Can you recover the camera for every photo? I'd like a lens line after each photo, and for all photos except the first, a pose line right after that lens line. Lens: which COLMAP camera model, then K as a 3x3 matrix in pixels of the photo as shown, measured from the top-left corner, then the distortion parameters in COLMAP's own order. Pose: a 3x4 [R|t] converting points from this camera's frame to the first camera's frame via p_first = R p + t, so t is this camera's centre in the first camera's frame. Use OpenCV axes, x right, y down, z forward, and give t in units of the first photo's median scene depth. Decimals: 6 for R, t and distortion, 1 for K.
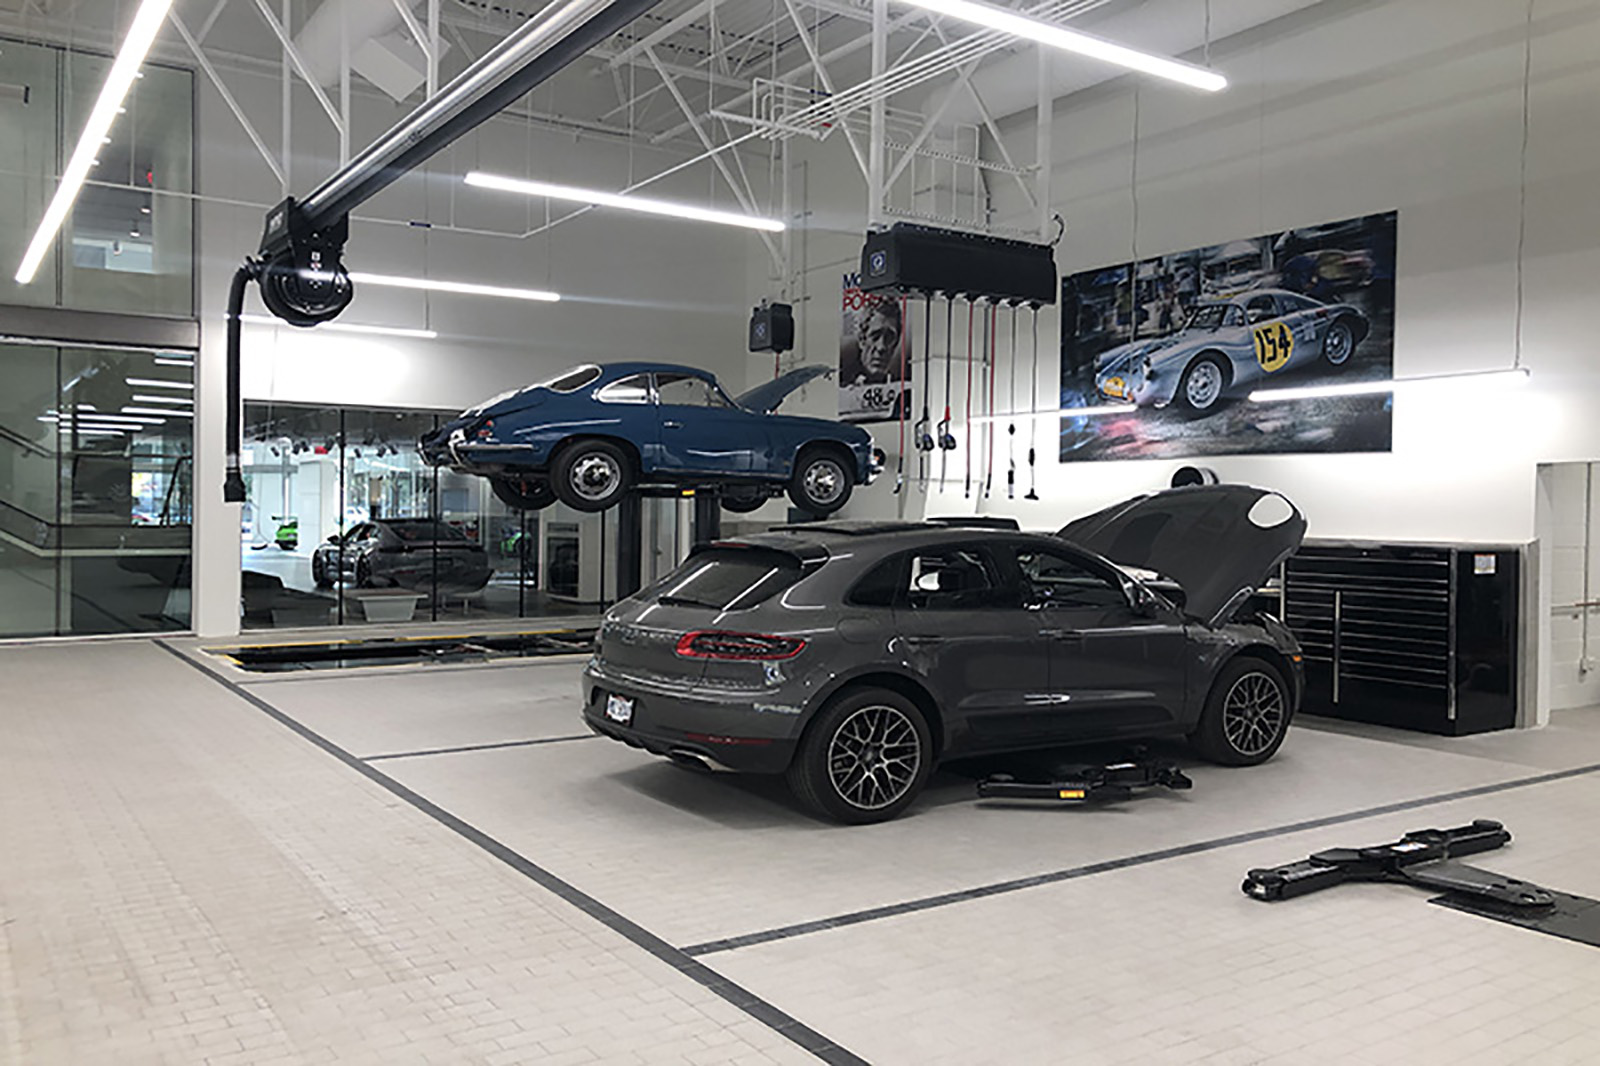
lens RADIAL K [[1315.5, 0, 806.0], [0, 1315.5, 540.7], [0, 0, 1]] dist [0.006547, -0.011995]
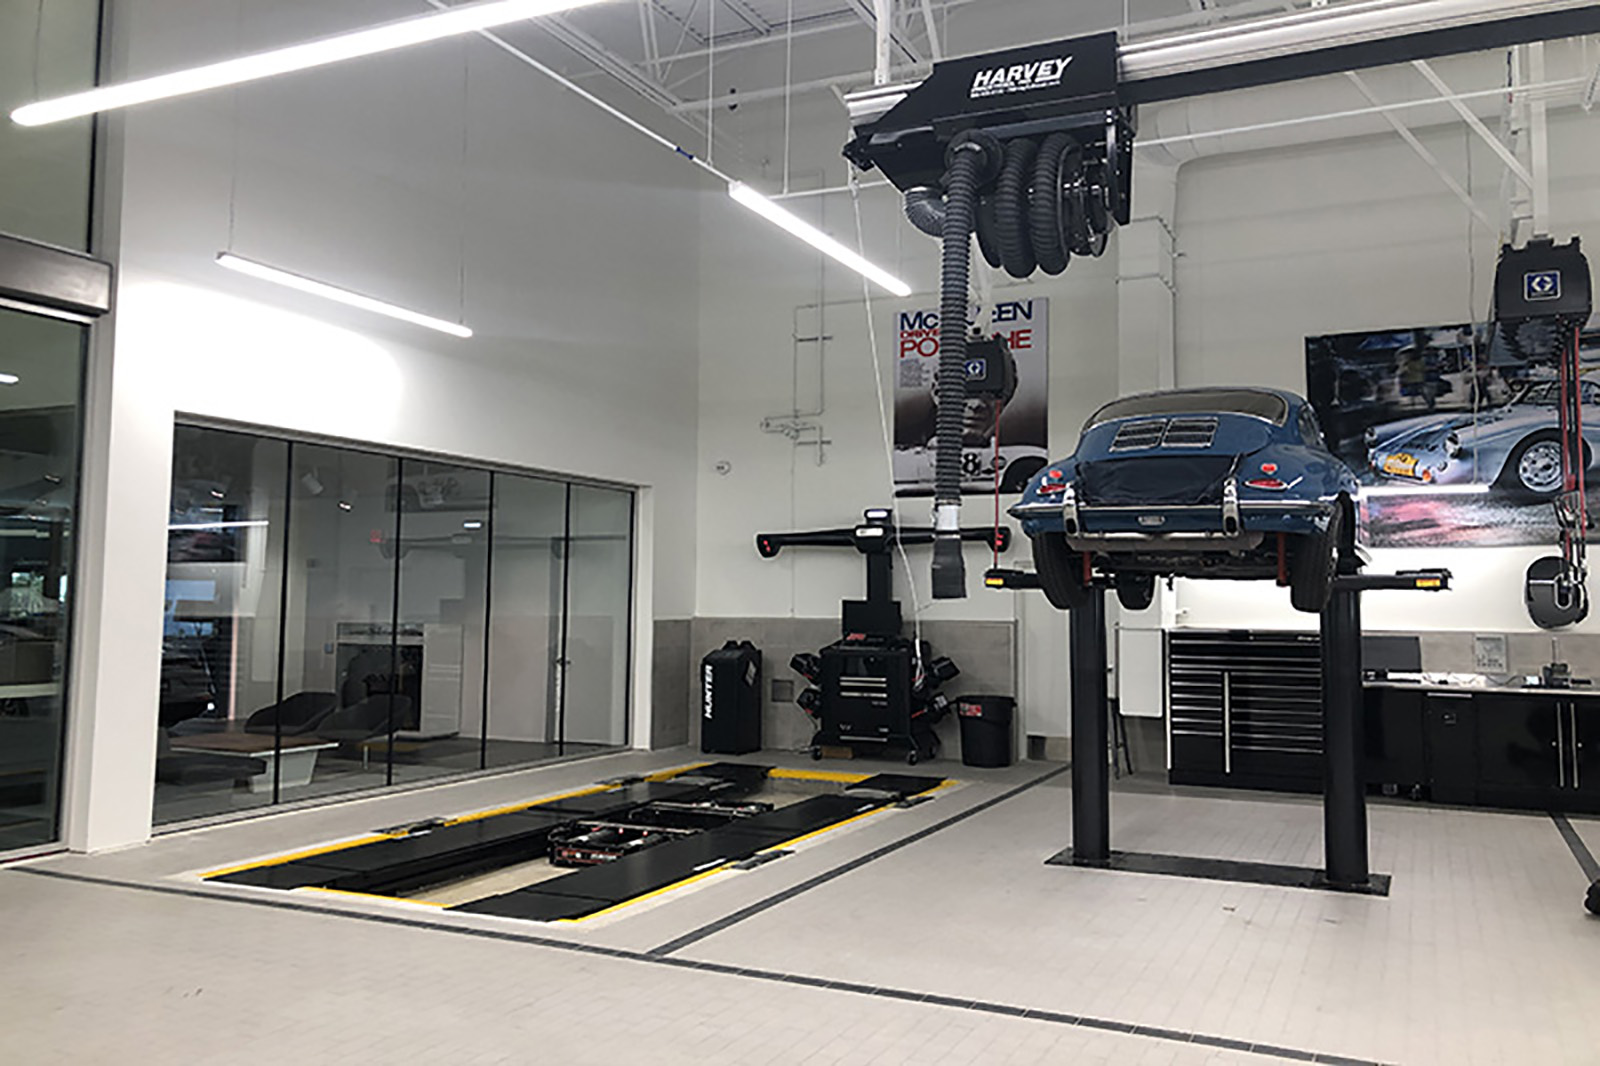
lens RADIAL K [[1303.2, 0, 799.6], [0, 1303.2, 499.3], [0, 0, 1]] dist [0.014425, 0.000871]
pose [[0.855337, 0.033269, 0.517002, -0.584782], [0.015705, 0.995812, -0.090063, -0.021676], [-0.517833, 0.085154, 0.851233, 0.481190]]
